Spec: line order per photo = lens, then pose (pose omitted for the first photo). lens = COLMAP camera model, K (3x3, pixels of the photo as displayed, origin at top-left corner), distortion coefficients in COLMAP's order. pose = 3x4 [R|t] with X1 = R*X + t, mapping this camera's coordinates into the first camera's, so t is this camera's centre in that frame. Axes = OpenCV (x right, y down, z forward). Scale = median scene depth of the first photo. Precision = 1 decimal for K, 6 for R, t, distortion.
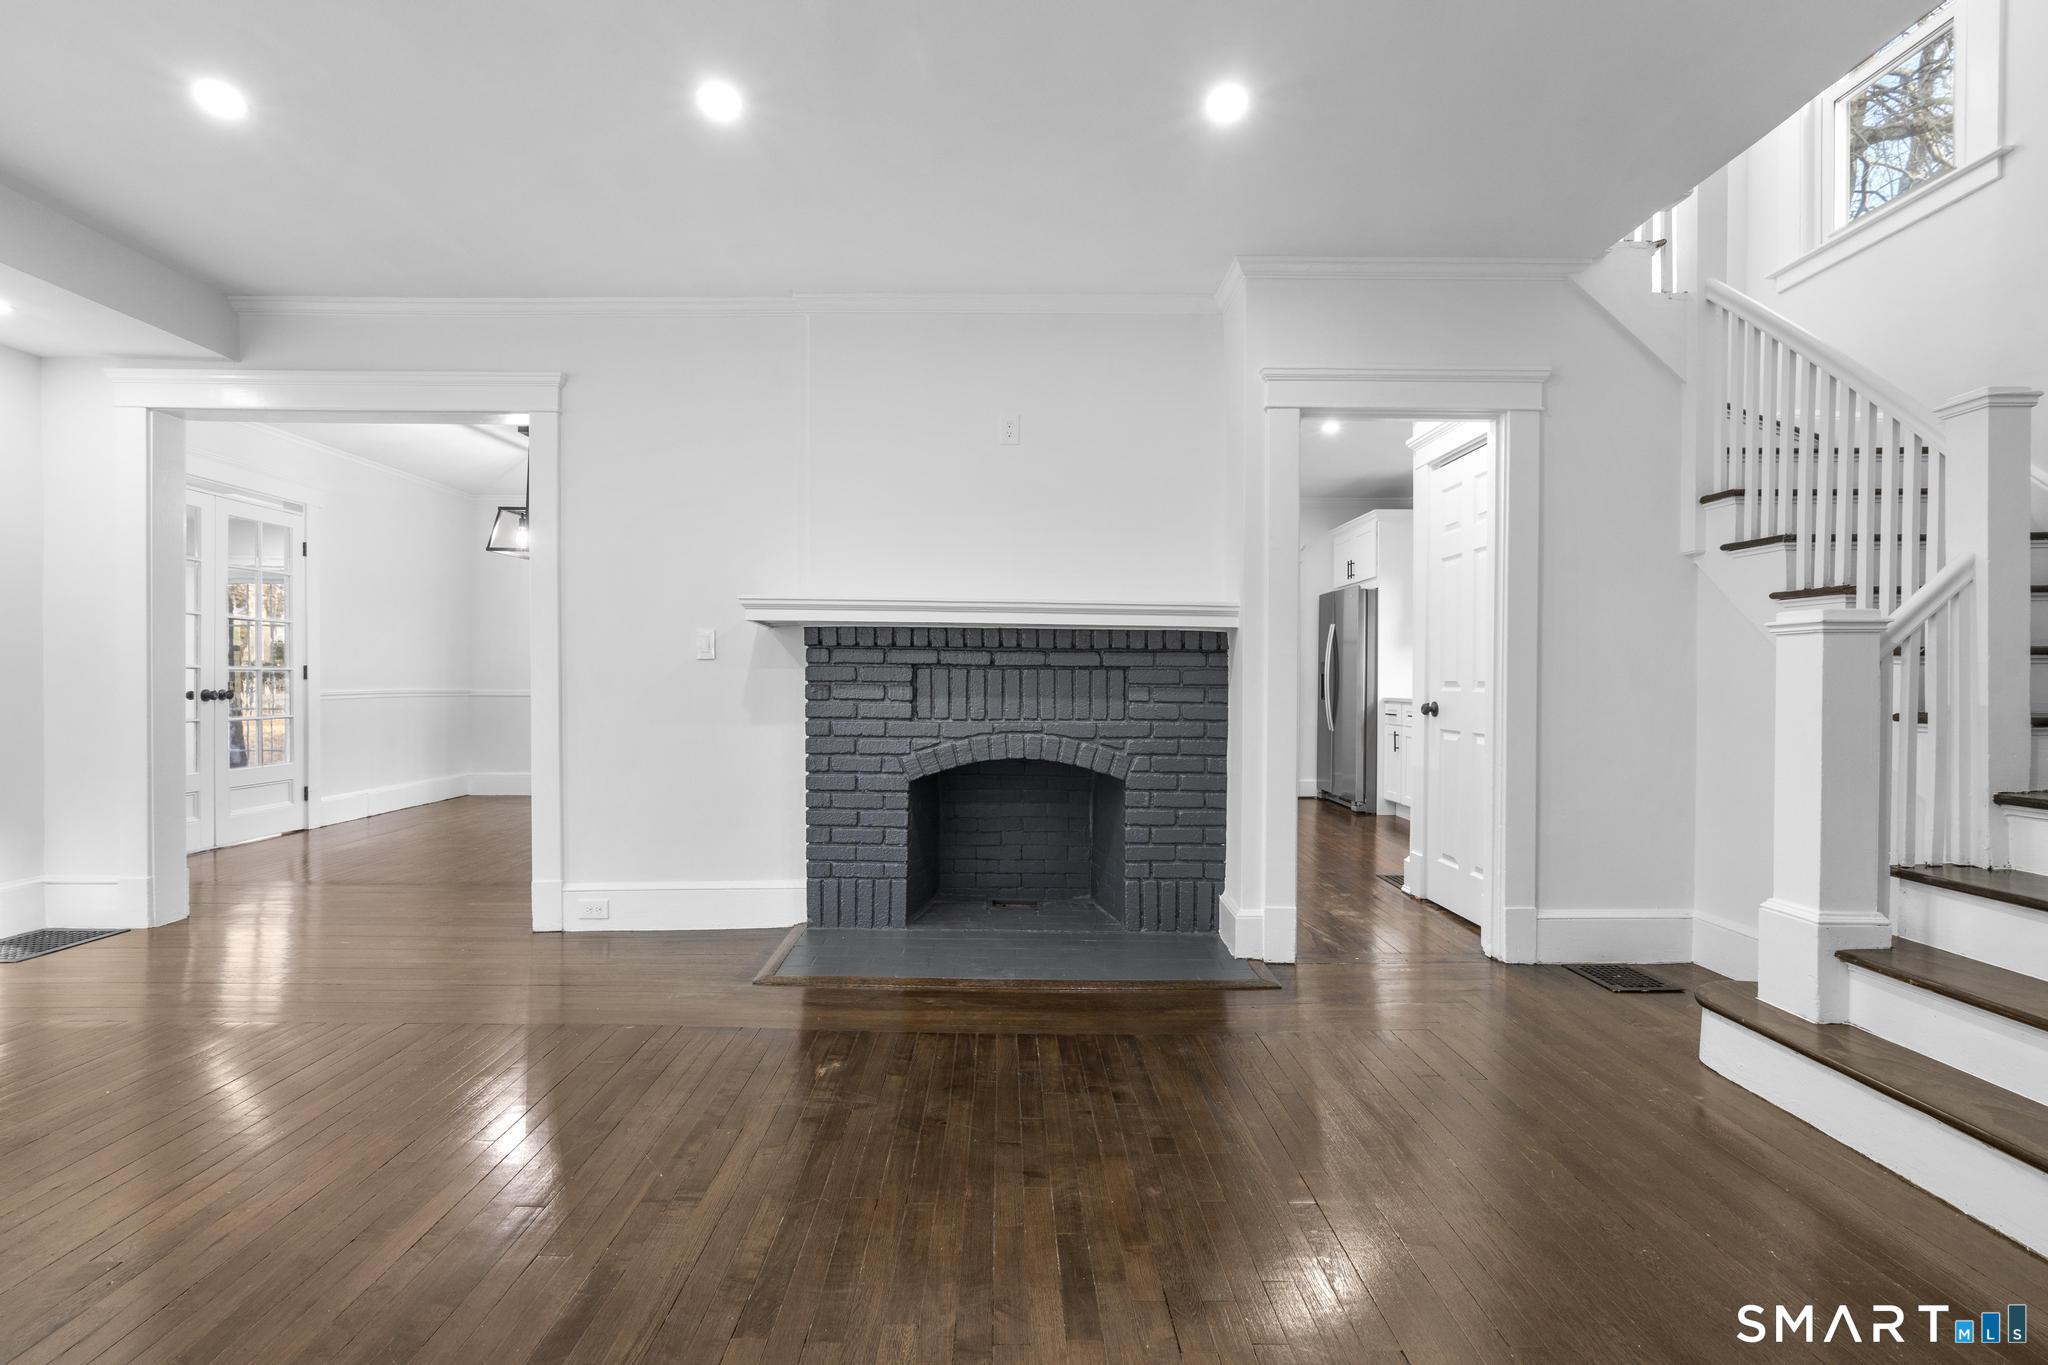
lens RADIAL K [[910.9, 0, 1019.0], [0, 910.9, 693.0], [0, 0, 1]] dist [-0.015708, 0.009219]
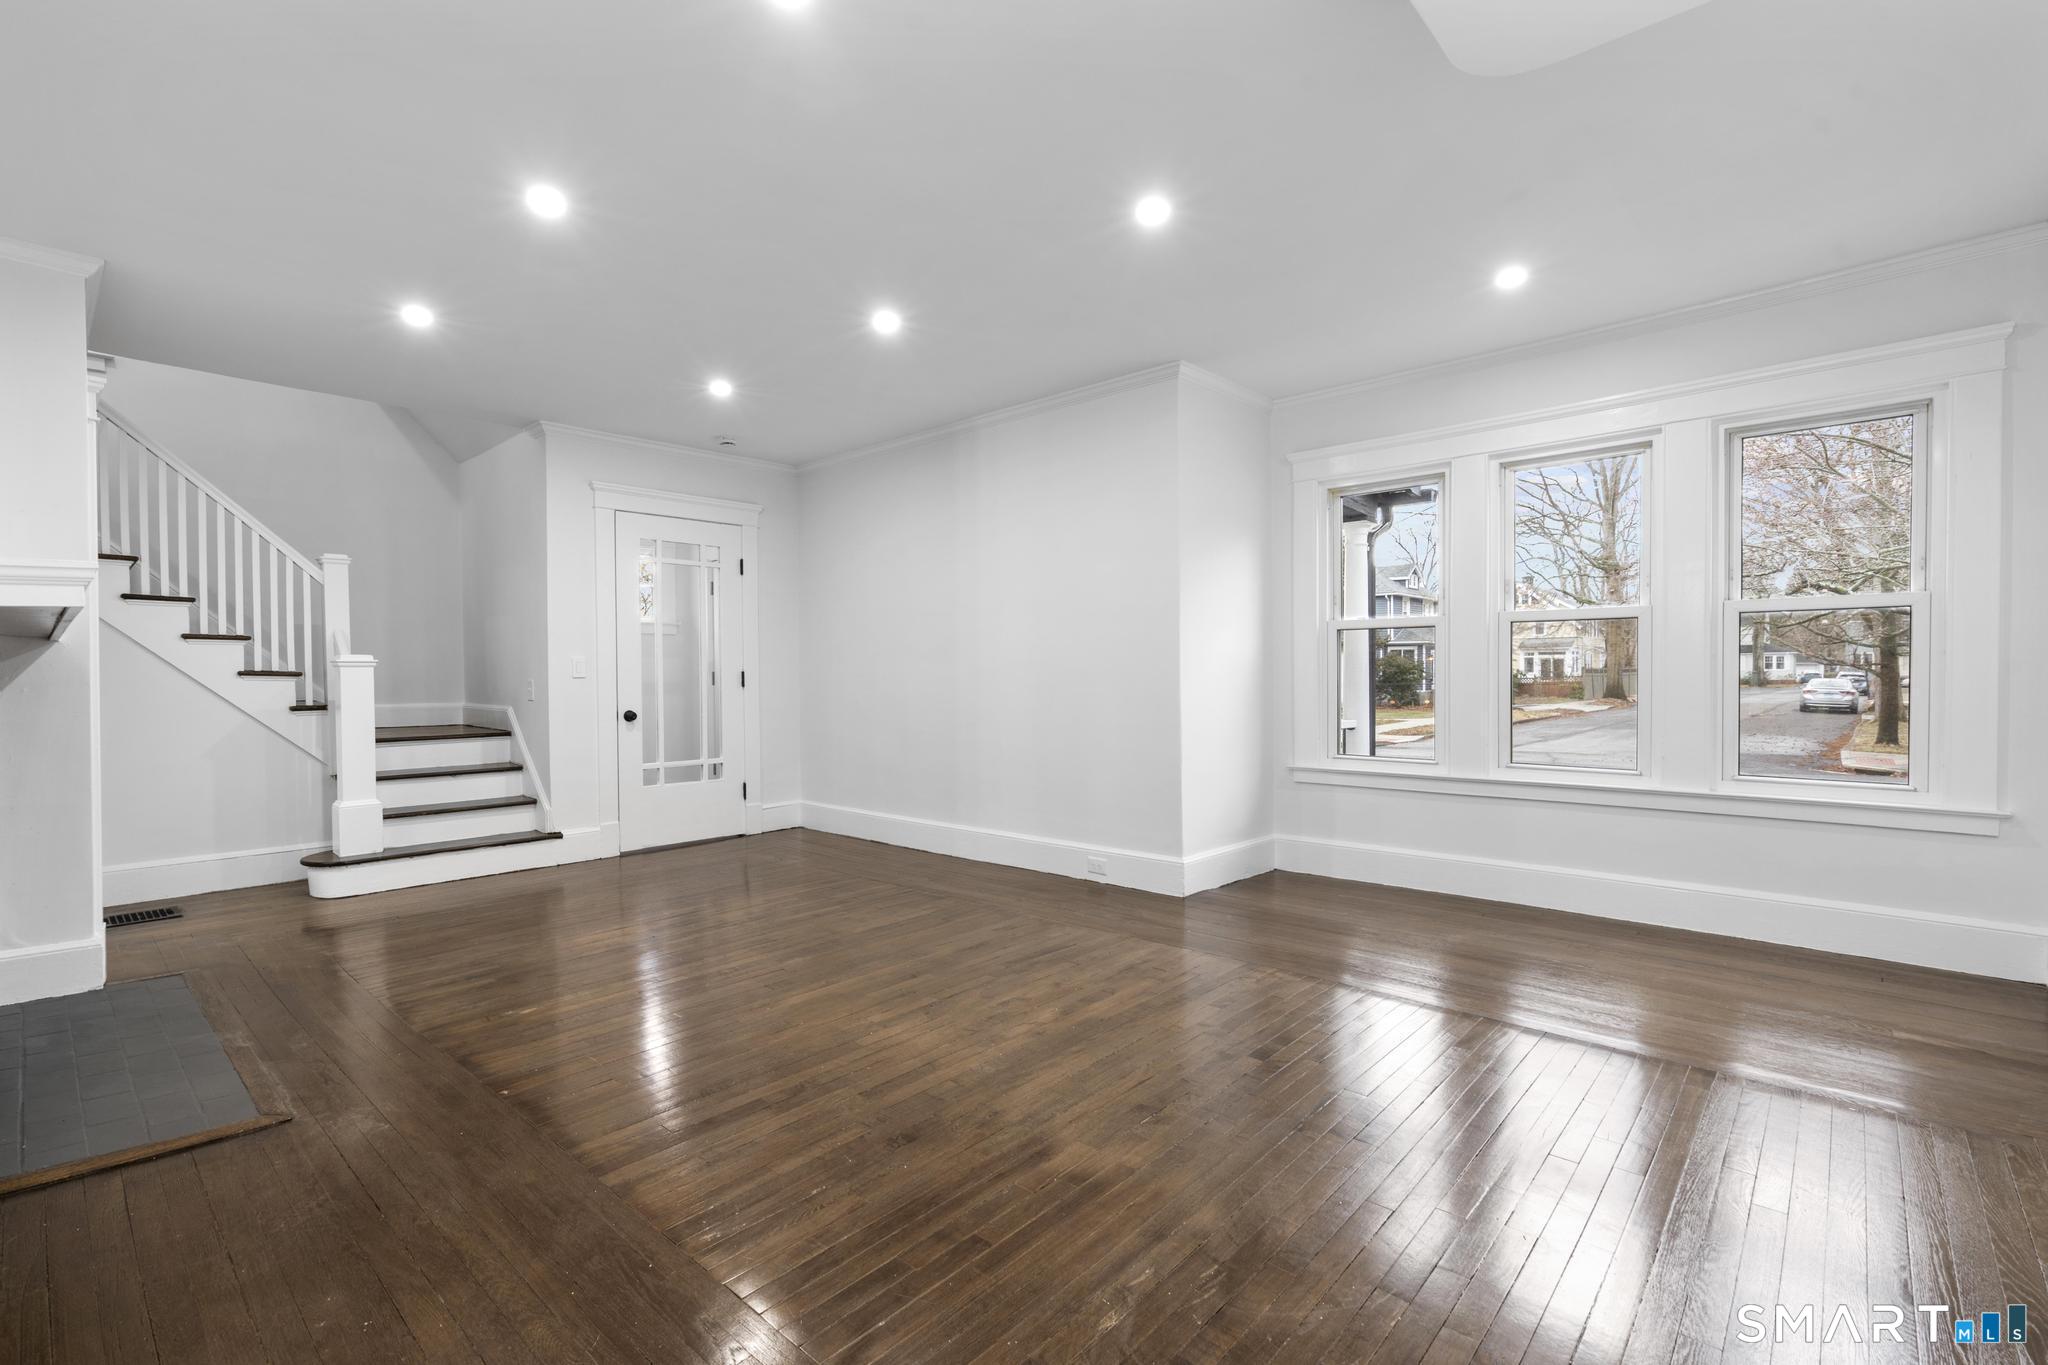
lens RADIAL K [[910.9, 0, 1019.0], [0, 910.9, 693.0], [0, 0, 1]] dist [-0.015708, 0.009219]
pose [[-0.742007, -0.014513, 0.670235, -1.042846], [0.011311, 0.999352, 0.034161, -0.037666], [-0.670297, 0.032928, -0.741362, 0.957842]]
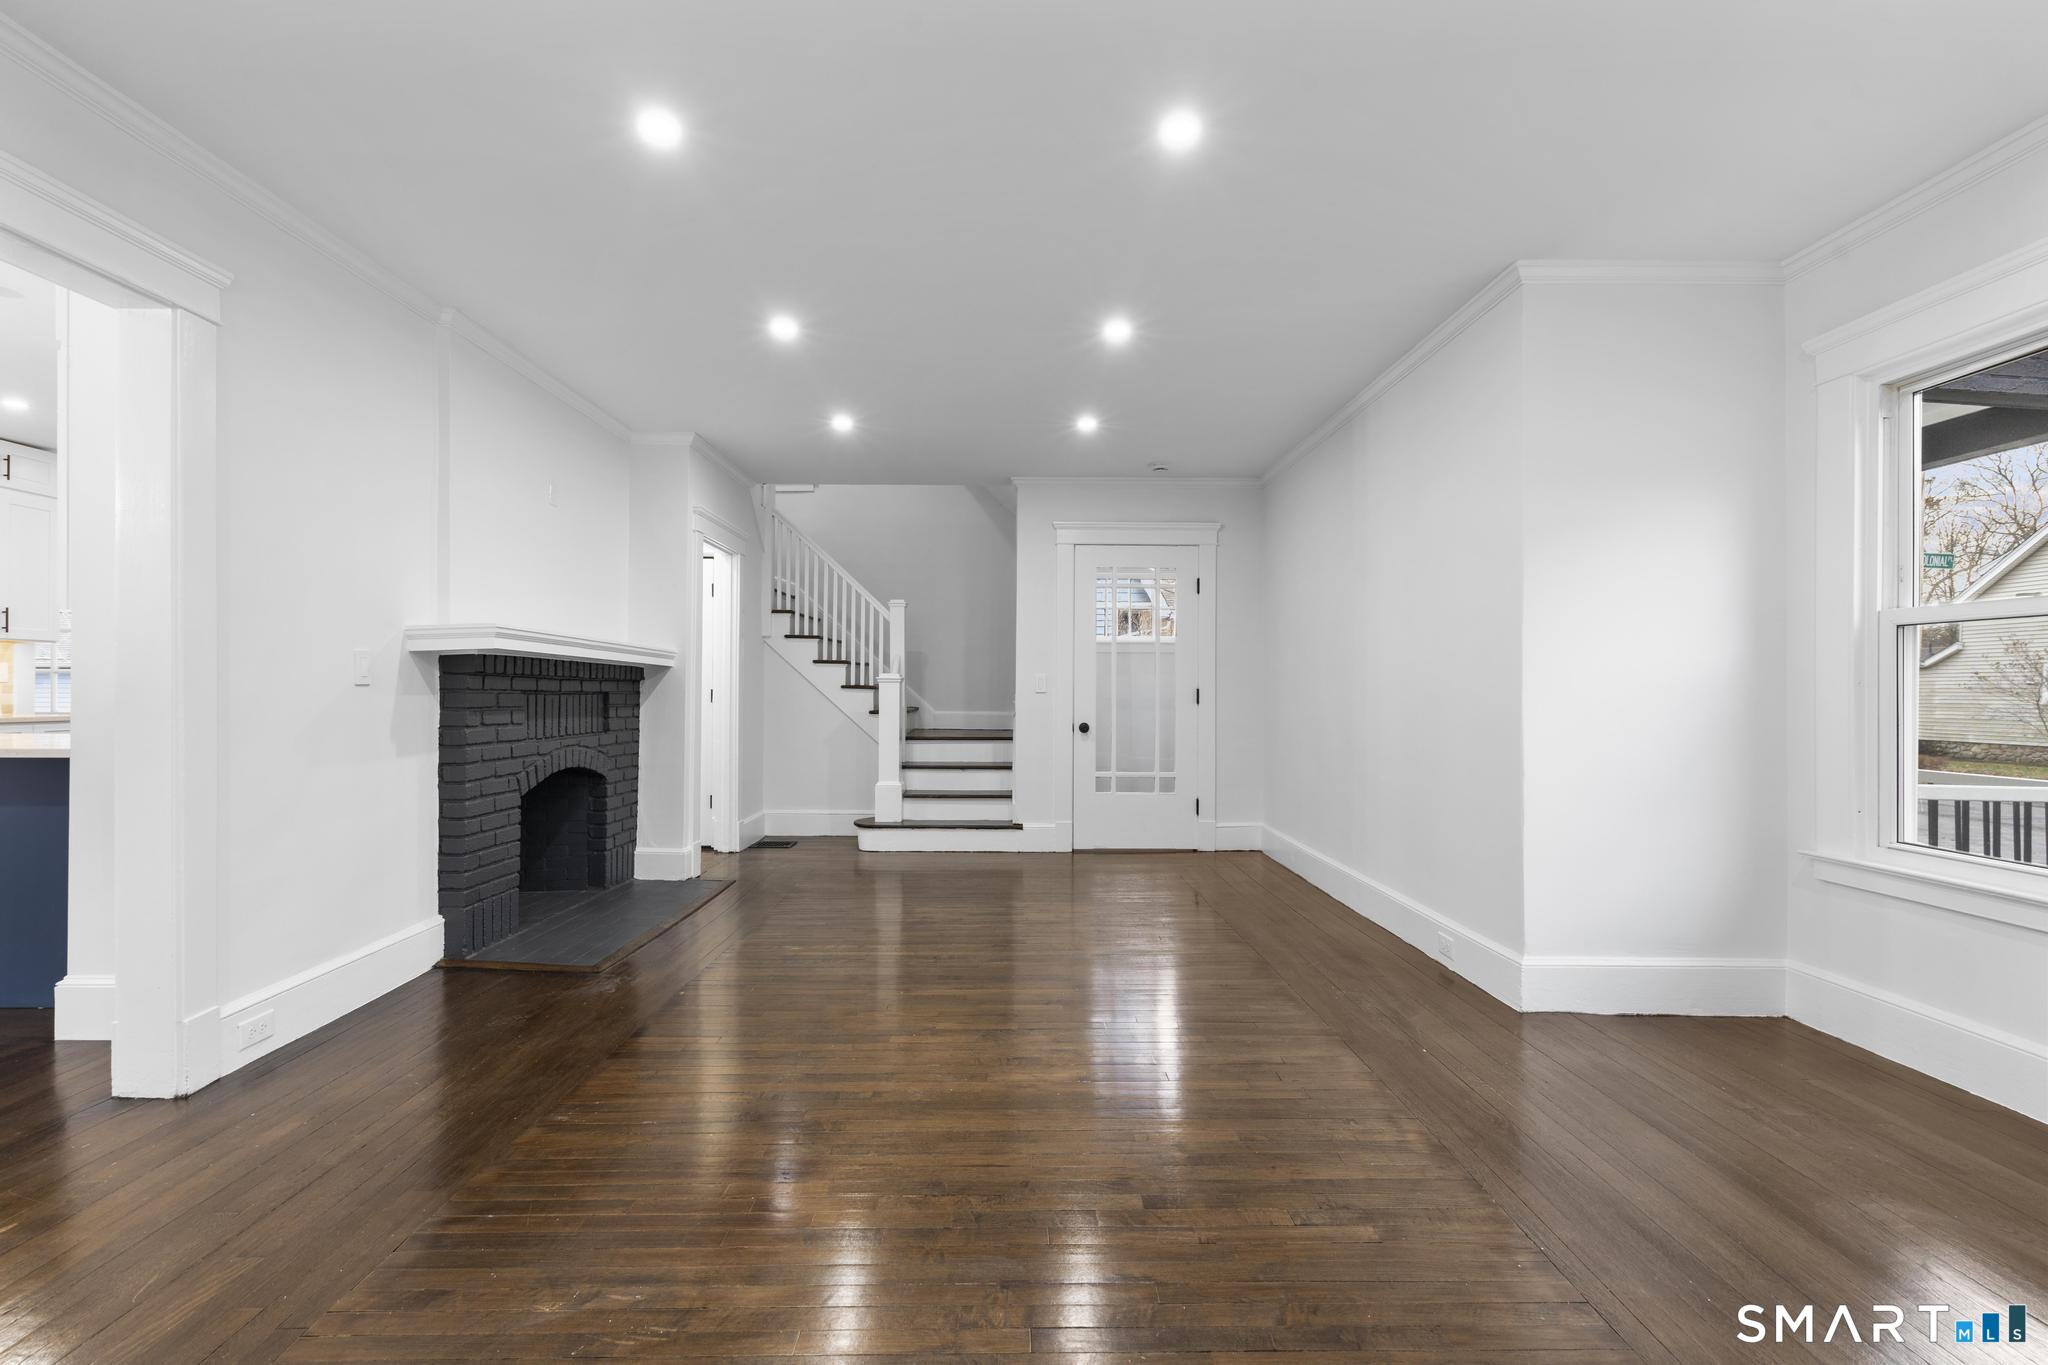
lens RADIAL K [[910.9, 0, 1019.0], [0, 910.9, 693.0], [0, 0, 1]] dist [-0.015708, 0.009219]
pose [[-0.025245, -0.007219, 0.999655, -1.234072], [0.006677, 0.999950, 0.007390, -0.032777], [-0.999659, 0.006861, -0.025195, 0.425846]]
